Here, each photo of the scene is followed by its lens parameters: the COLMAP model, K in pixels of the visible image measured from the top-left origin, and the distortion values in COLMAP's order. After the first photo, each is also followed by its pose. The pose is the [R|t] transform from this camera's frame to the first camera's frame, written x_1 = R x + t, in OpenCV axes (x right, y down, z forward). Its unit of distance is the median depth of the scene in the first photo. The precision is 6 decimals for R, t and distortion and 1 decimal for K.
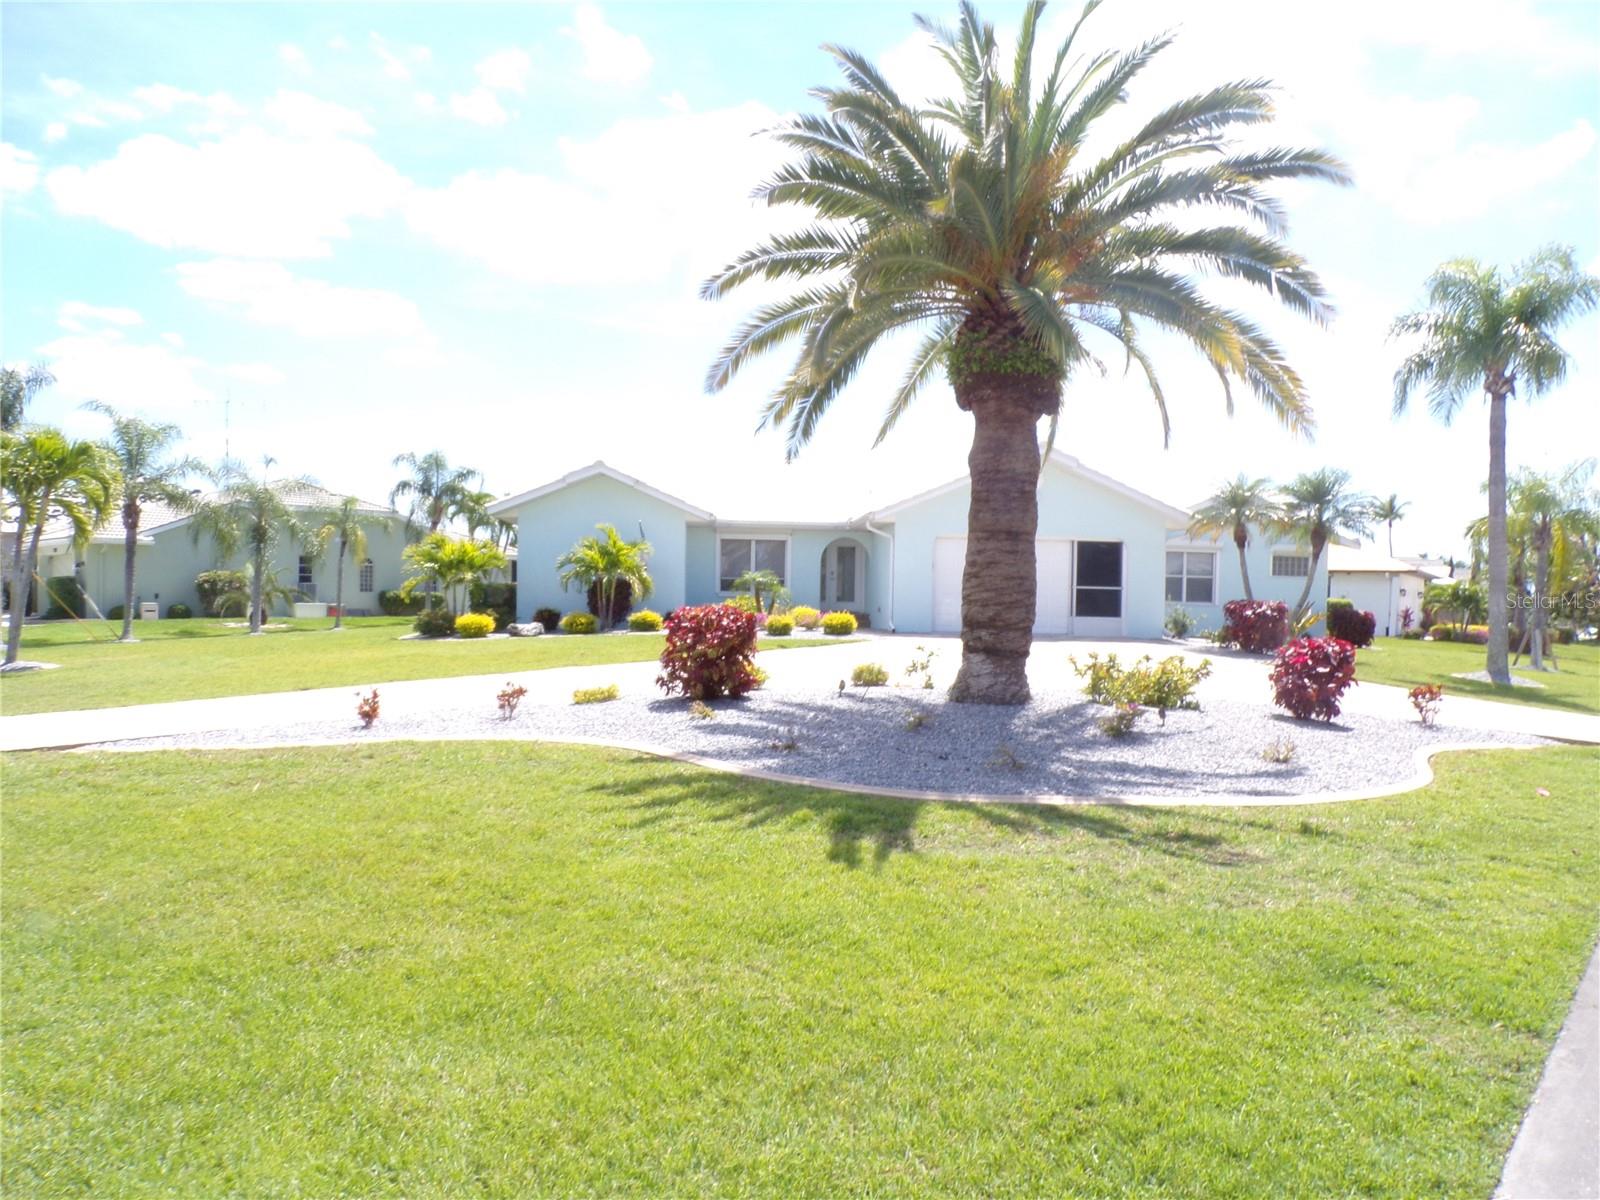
lens RADIAL K [[1115.9, 0, 793.4], [0, 1115.9, 600.2], [0, 0, 1]] dist [-0.000318, 0.003565]
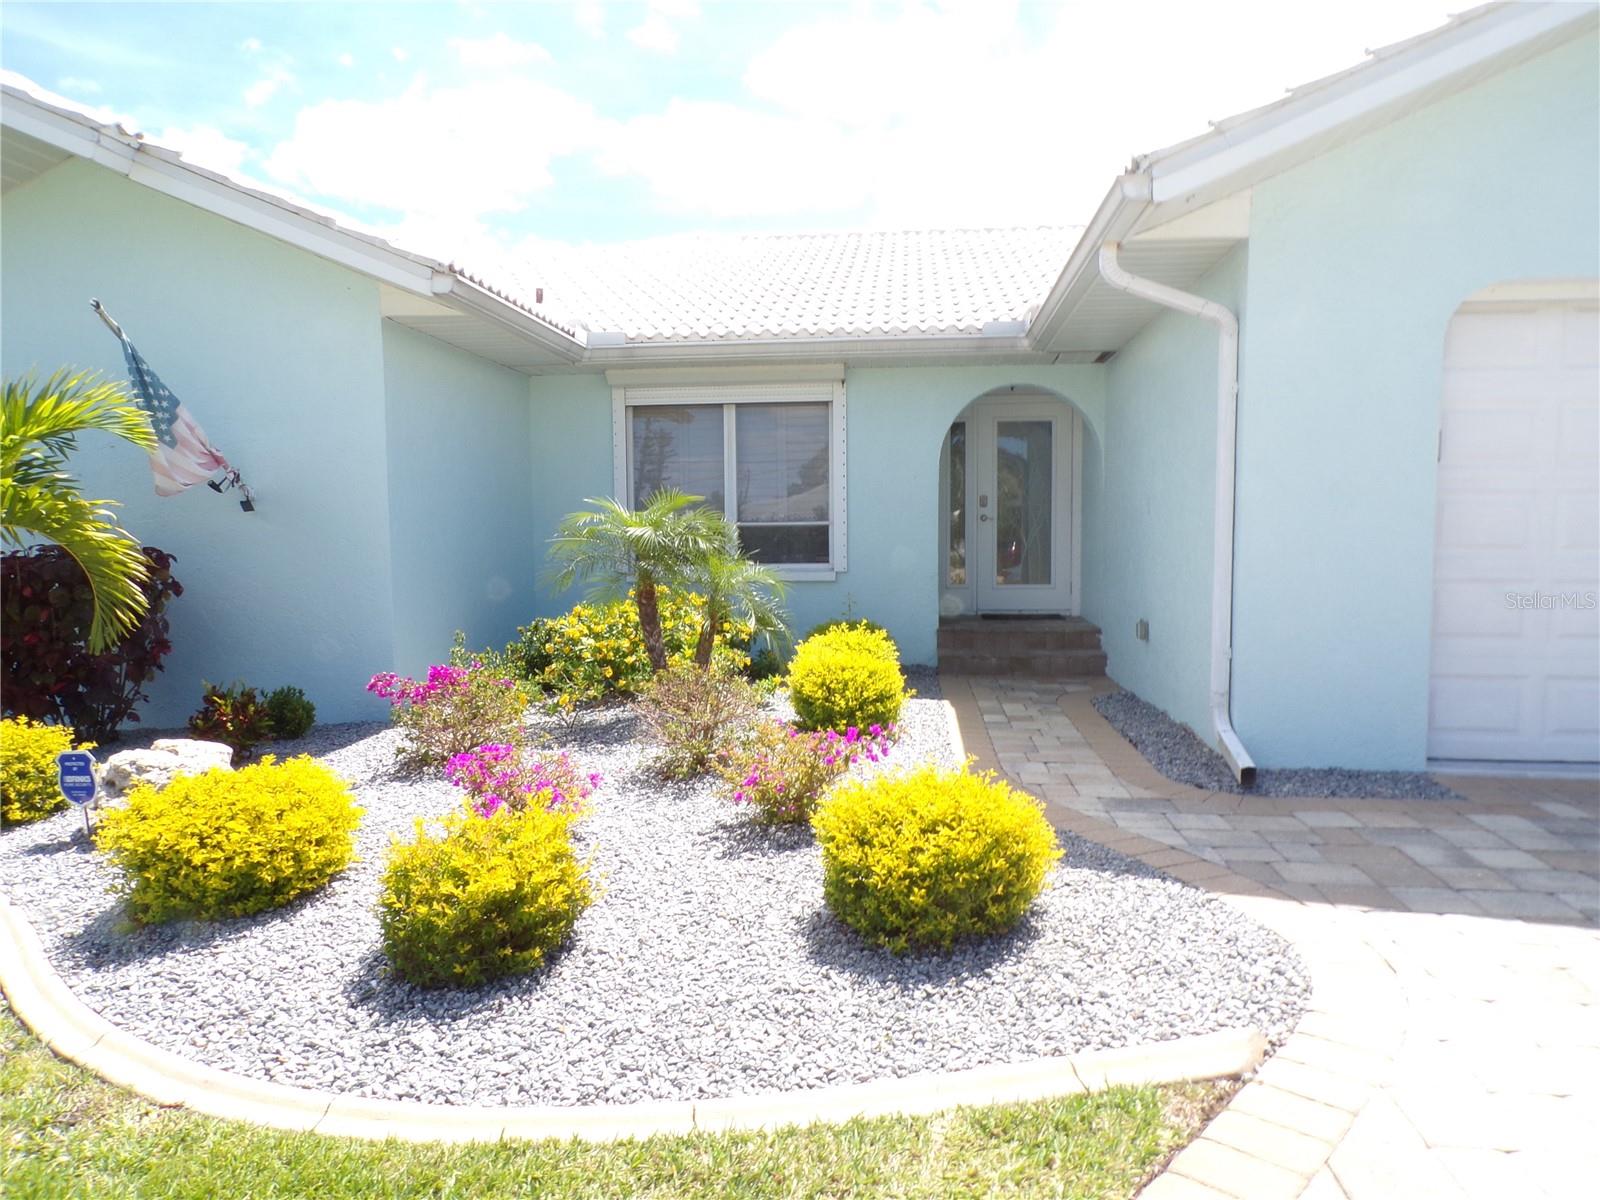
lens RADIAL K [[1095.5, 0, 800.0], [0, 1095.5, 600.0], [0, 0, 1]] dist [-0.005044, -0.001575]
pose [[0.984424, -0.015985, -0.175081, 0.099357], [0.026593, 0.997938, 0.058410, -0.039532], [0.173786, -0.062156, 0.982820, 1.737918]]
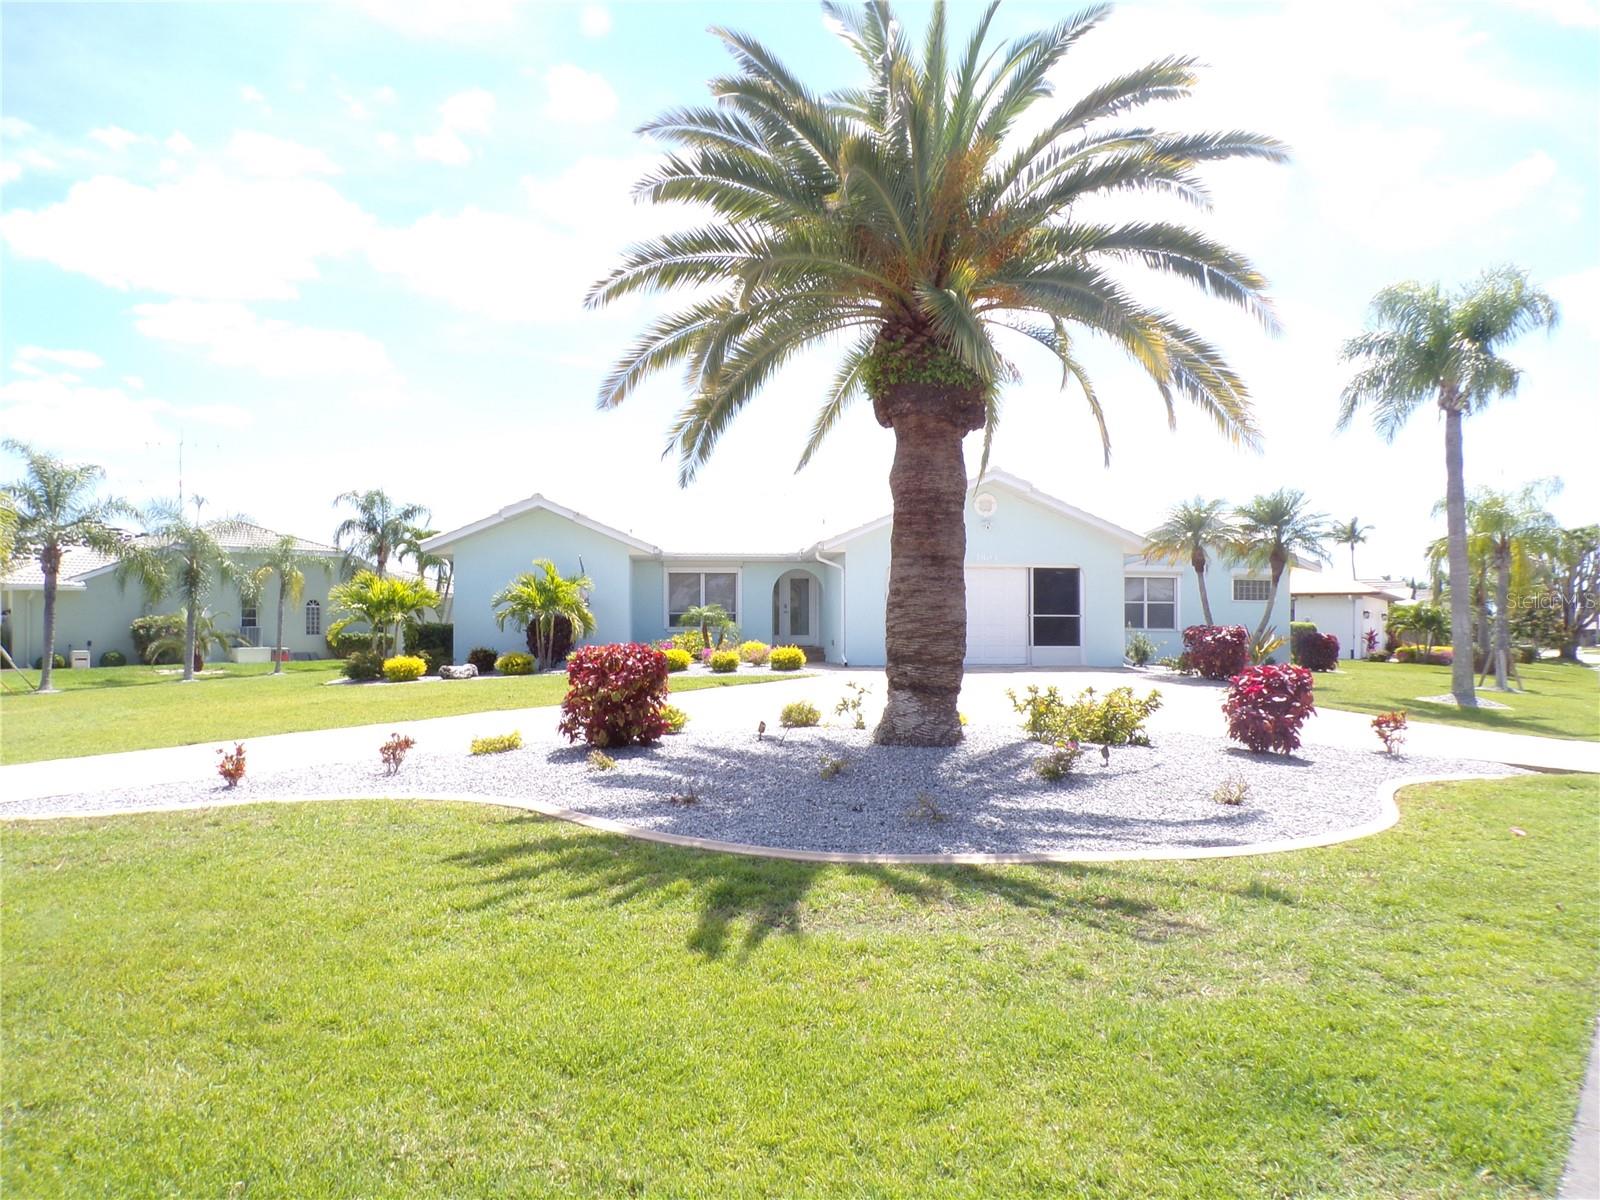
lens RADIAL K [[1113.4, 0, 800.0], [0, 1113.4, 600.0], [0, 0, 1]] dist [0.007896, -0.003041]
pose [[0.999392, -0.019174, 0.029108, 0.050456], [0.020046, 0.999350, -0.029972, -0.000770], [-0.028515, 0.030537, 0.999127, 0.080963]]
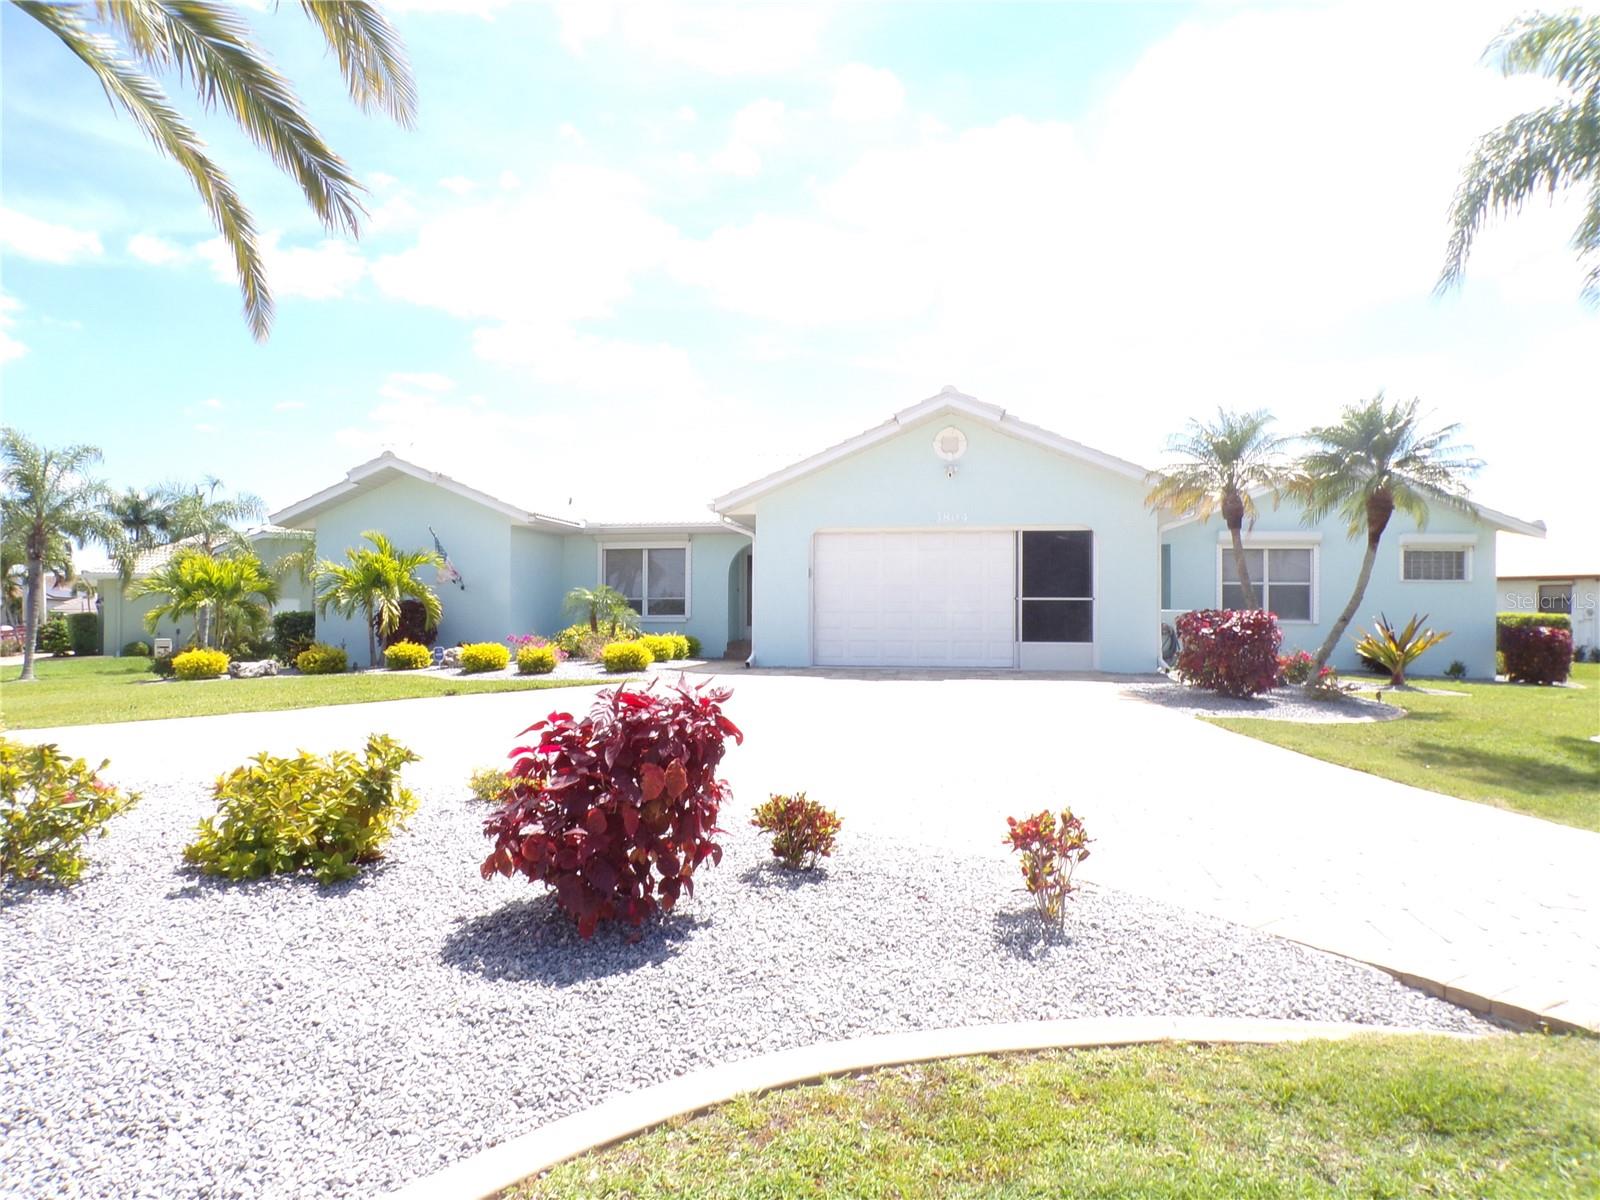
lens RADIAL K [[1114.0, 0, 798.1], [0, 1114.0, 602.5], [0, 0, 1]] dist [0.024978, 0.000954]
pose [[0.971530, -0.021820, -0.235911, 0.633195], [0.015609, 0.999481, -0.028163, 0.016531], [0.236404, 0.023679, 0.971366, 0.684673]]
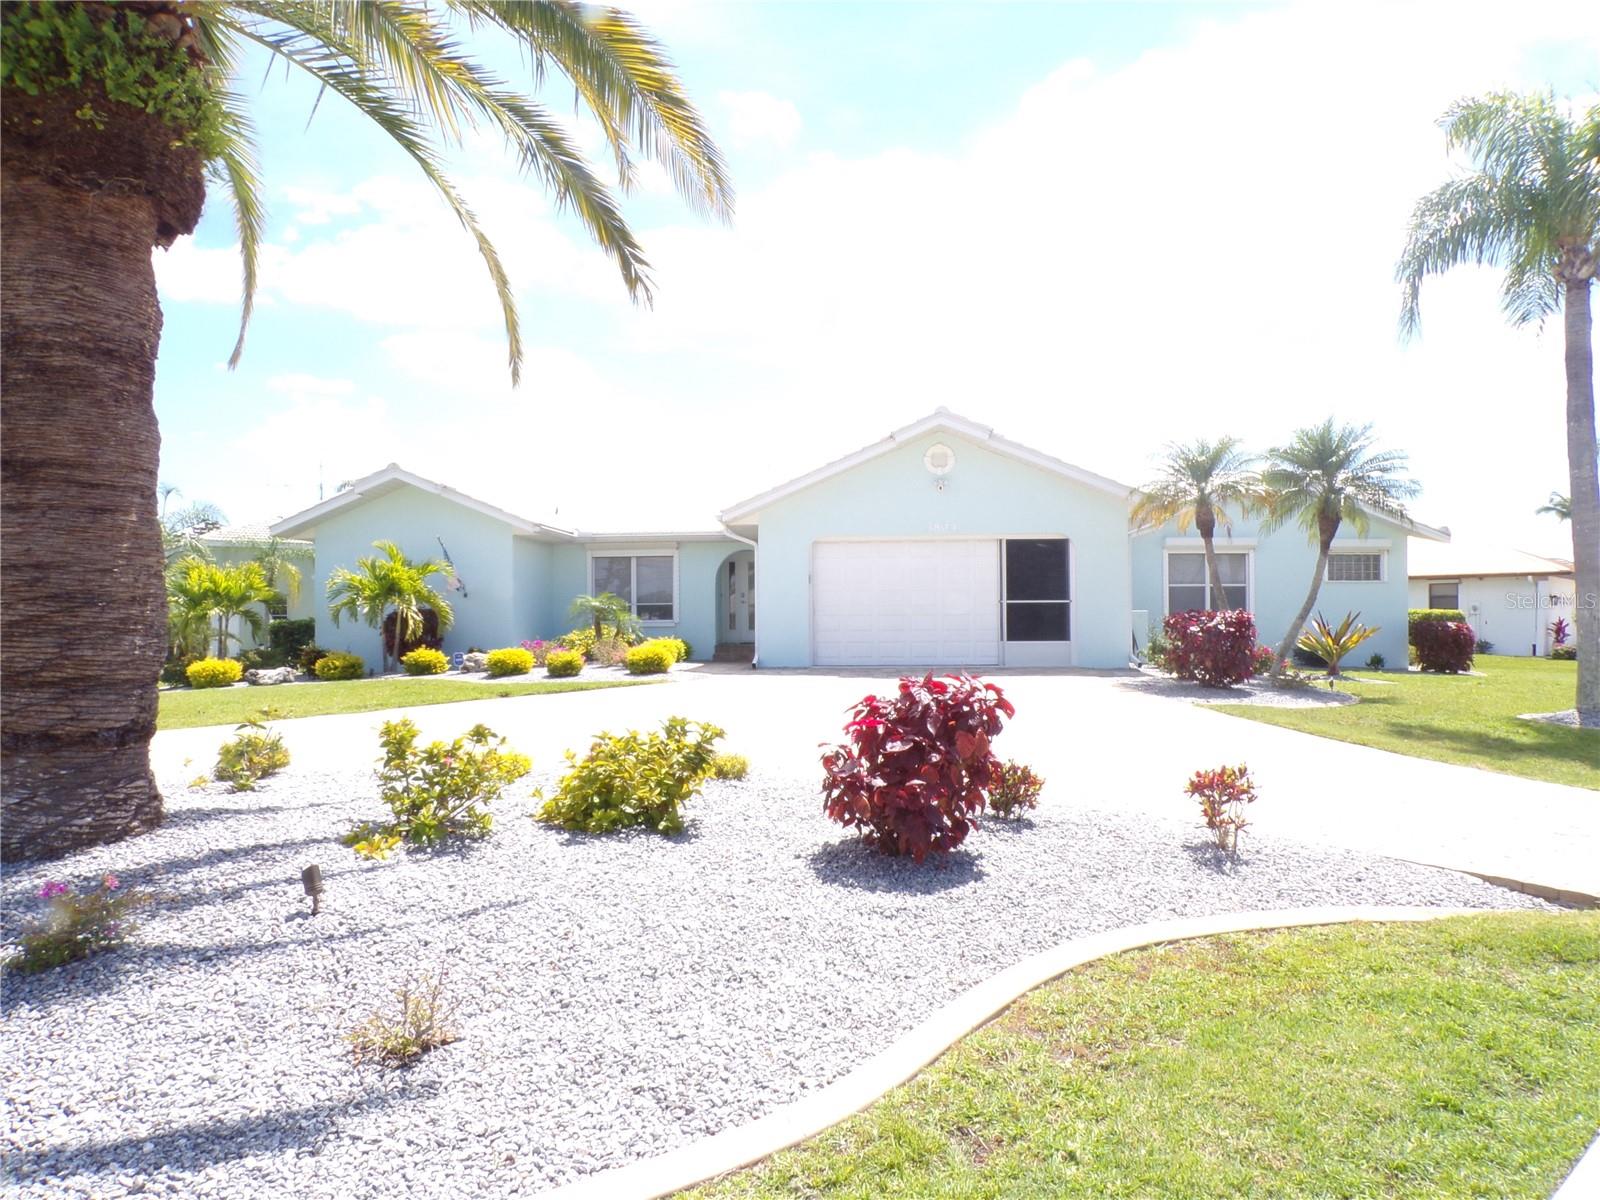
lens RADIAL K [[1117.8, 0, 797.8], [0, 1117.8, 601.7], [0, 0, 1]] dist [0.029630, -0.002323]
pose [[0.988761, -0.030970, -0.146259, 0.506781], [0.027023, 0.999217, -0.028895, 0.013471], [0.147039, 0.024618, 0.988824, 0.540369]]
